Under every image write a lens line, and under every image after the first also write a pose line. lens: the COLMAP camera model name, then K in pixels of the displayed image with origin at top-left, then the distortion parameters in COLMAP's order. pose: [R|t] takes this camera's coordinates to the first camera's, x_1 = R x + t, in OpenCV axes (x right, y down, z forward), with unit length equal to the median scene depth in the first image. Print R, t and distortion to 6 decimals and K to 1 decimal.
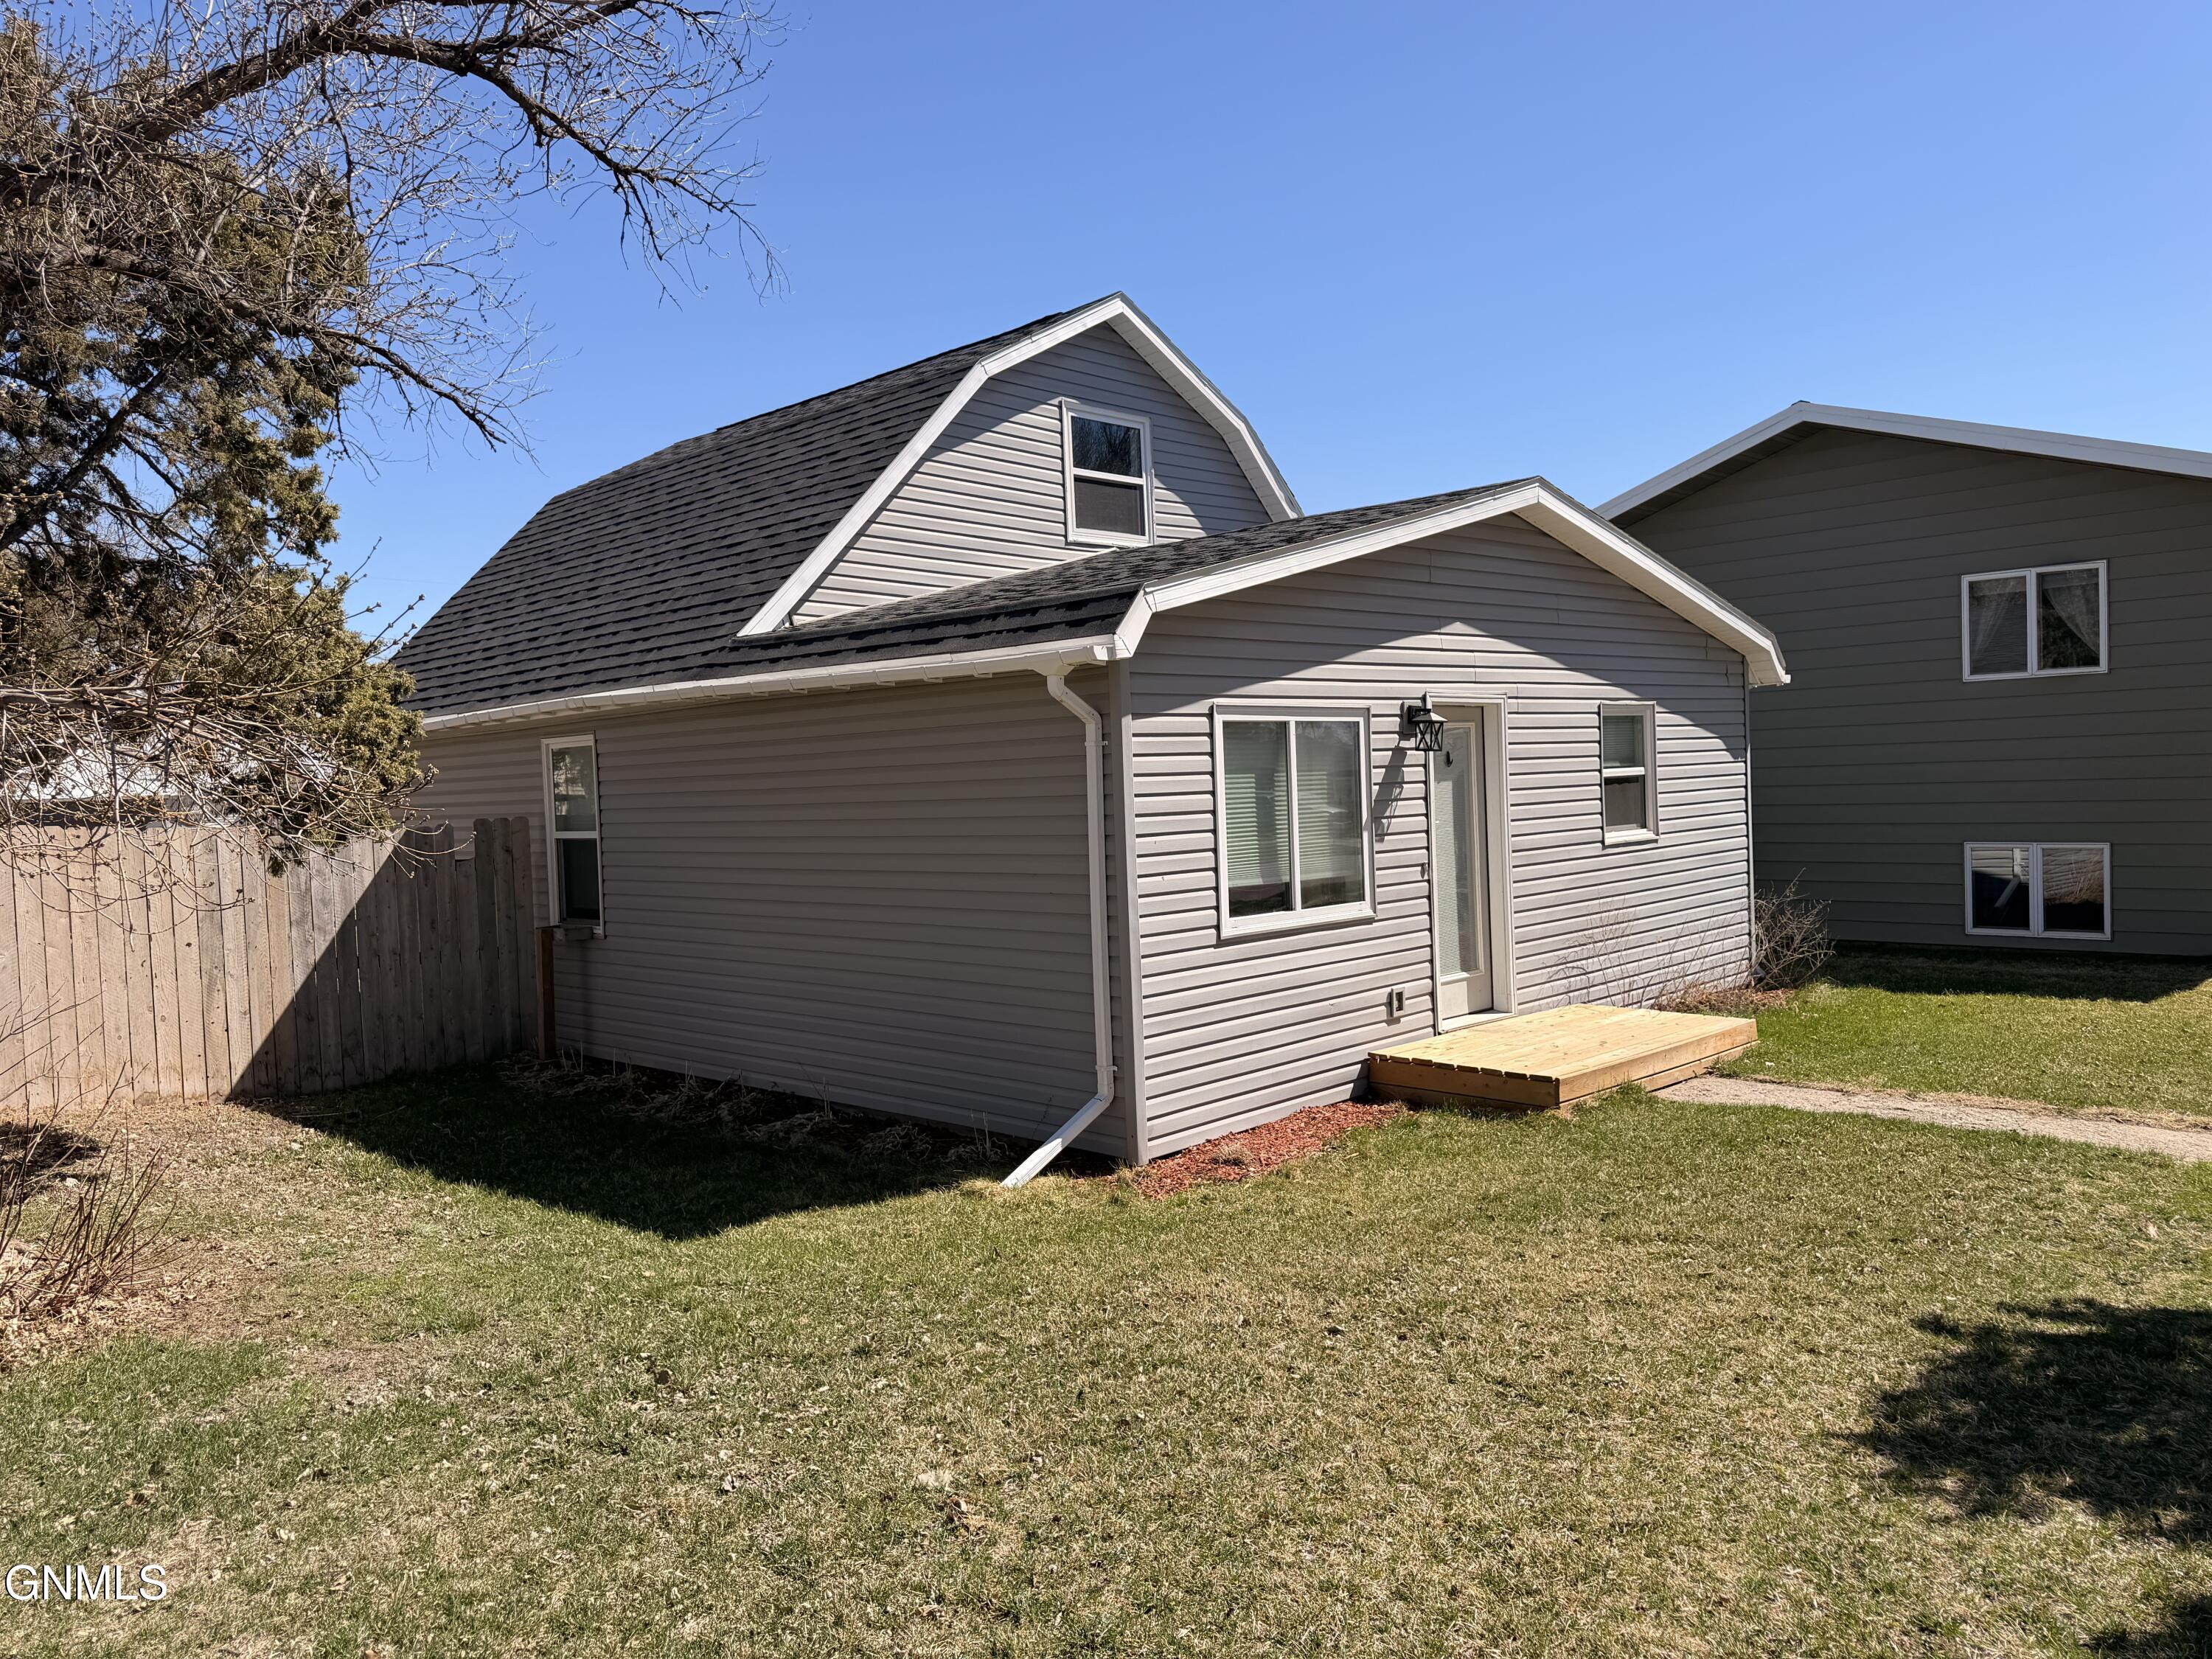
lens RADIAL K [[1560.6, 0, 1107.8], [0, 1560.6, 828.3], [0, 0, 1]] dist [0.077510, -0.000074]
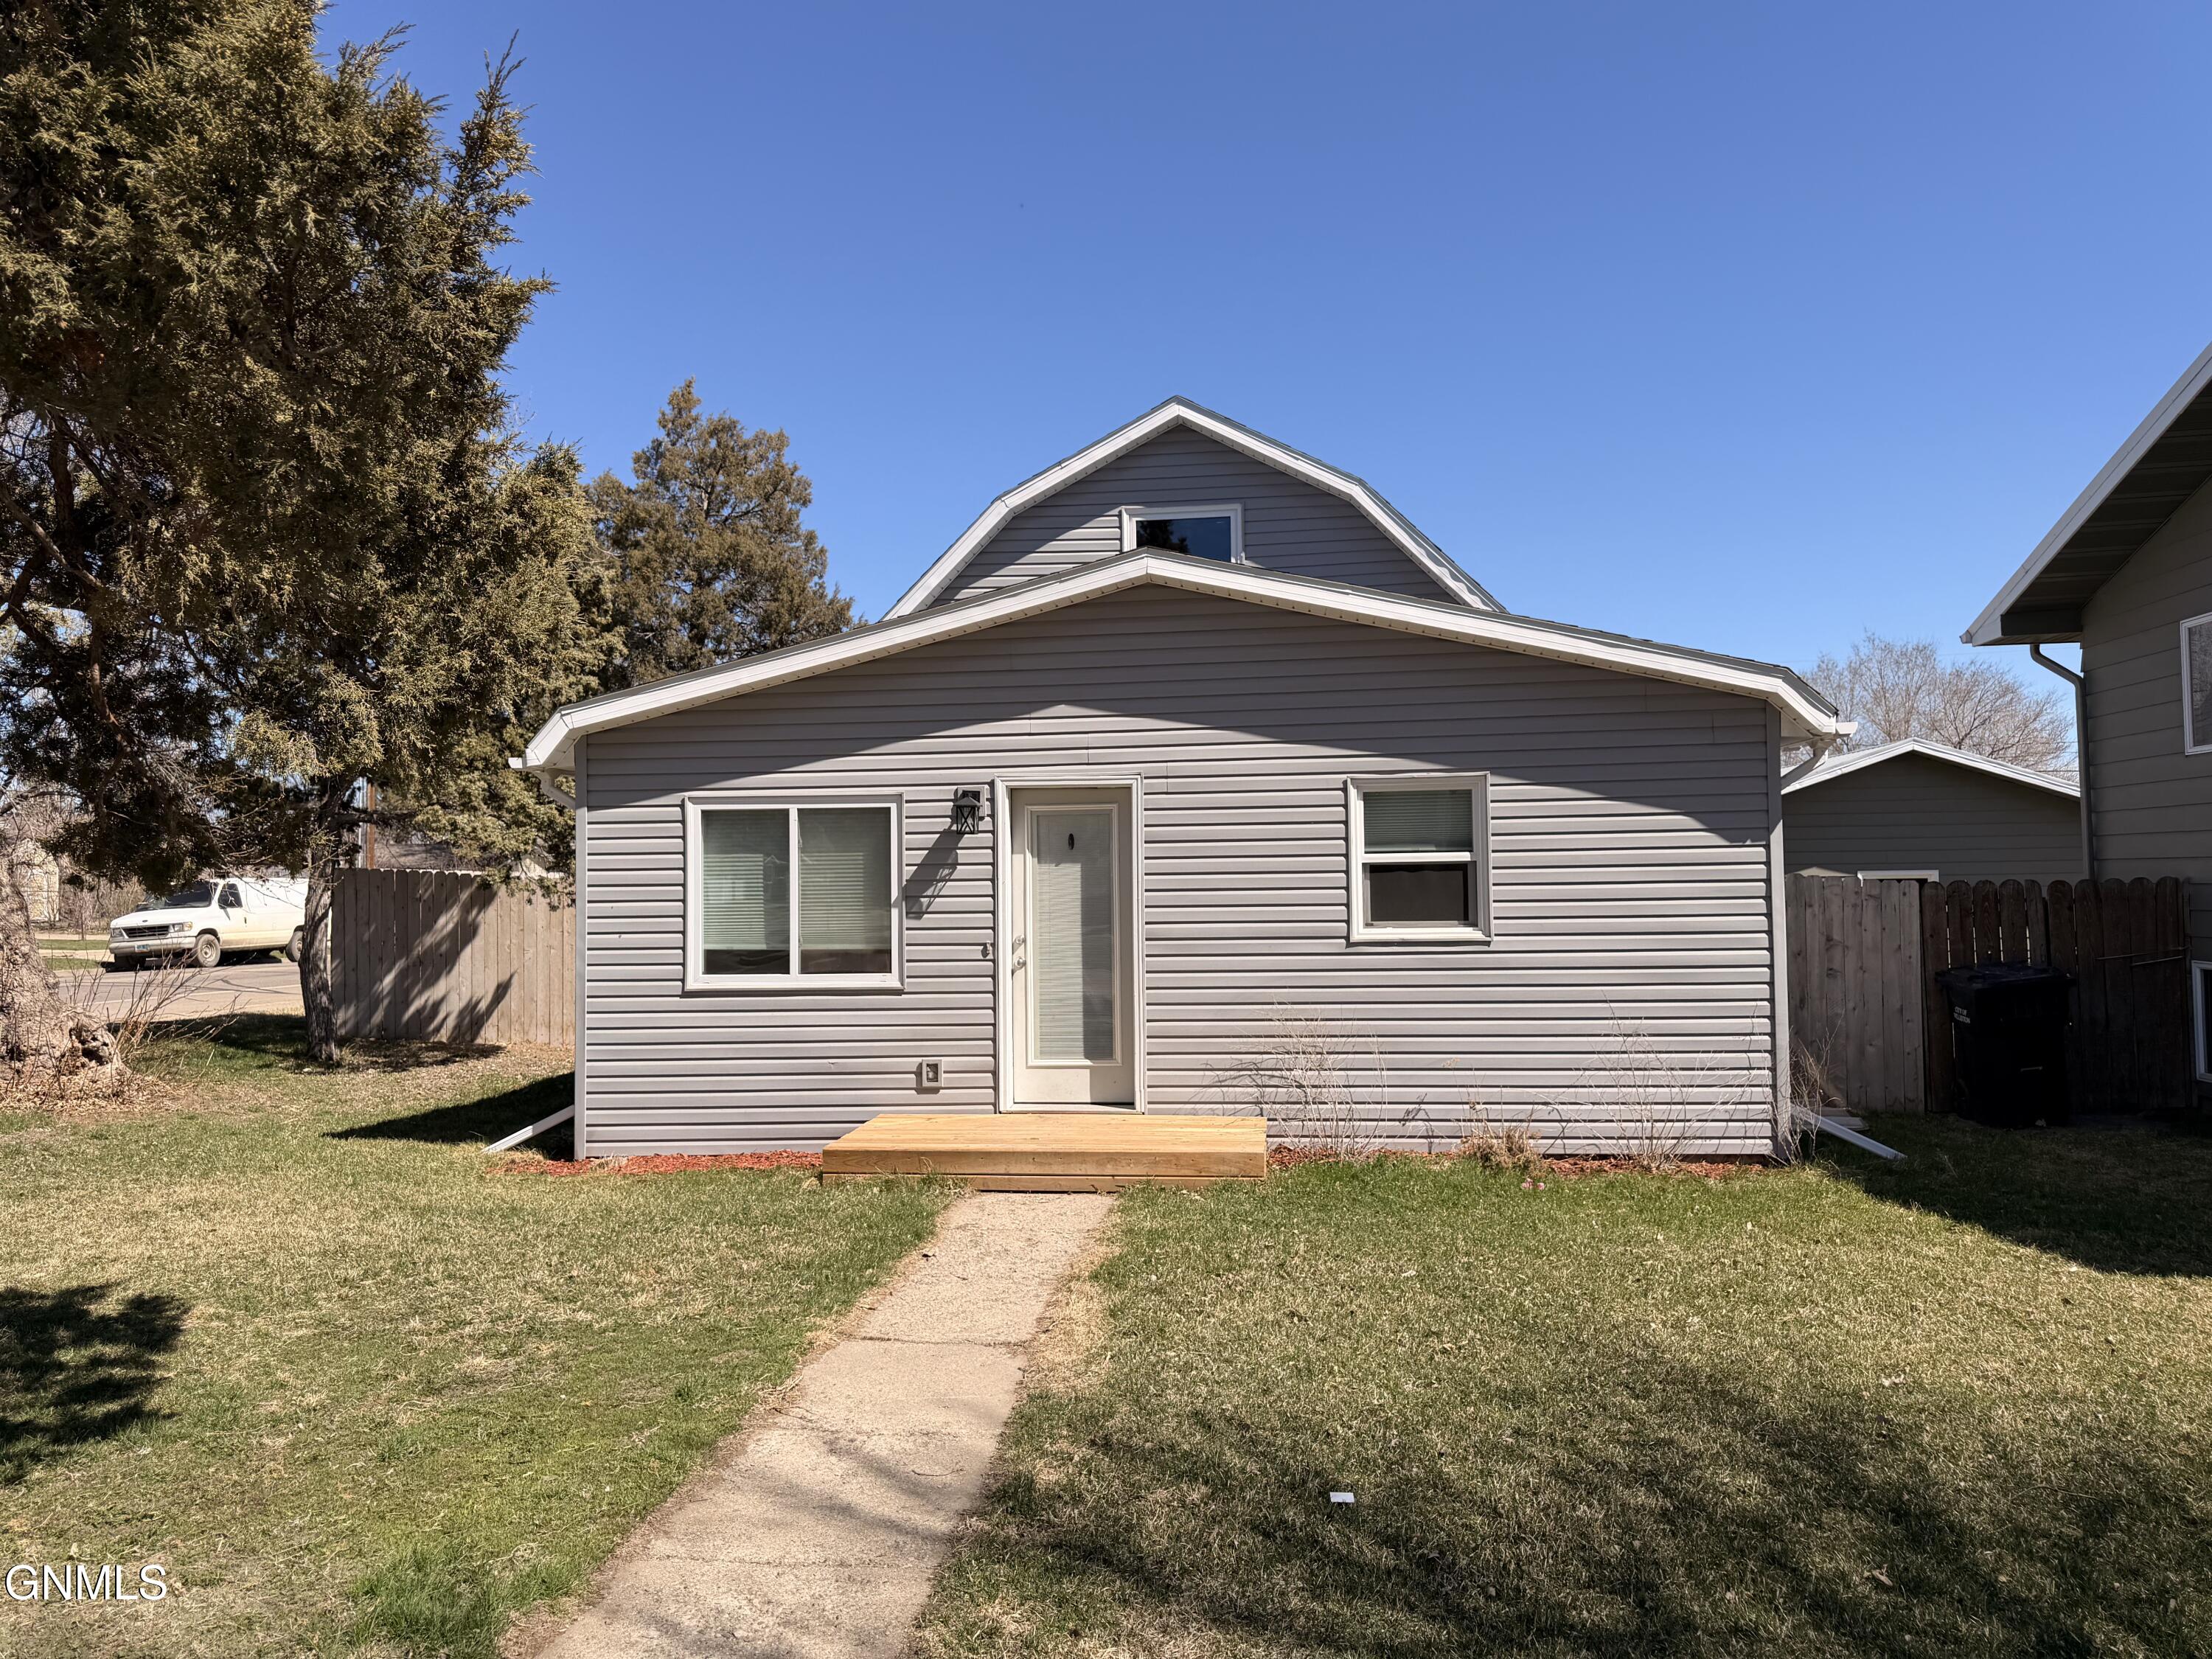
lens RADIAL K [[1560.6, 0, 1108.8], [0, 1560.6, 832.5], [0, 0, 1]] dist [0.077510, -0.000074]
pose [[0.622776, 0.001200, -0.782399, 1.076168], [-0.033716, 0.999111, -0.025305, -0.027425], [0.781673, 0.042139, 0.622263, 0.431648]]
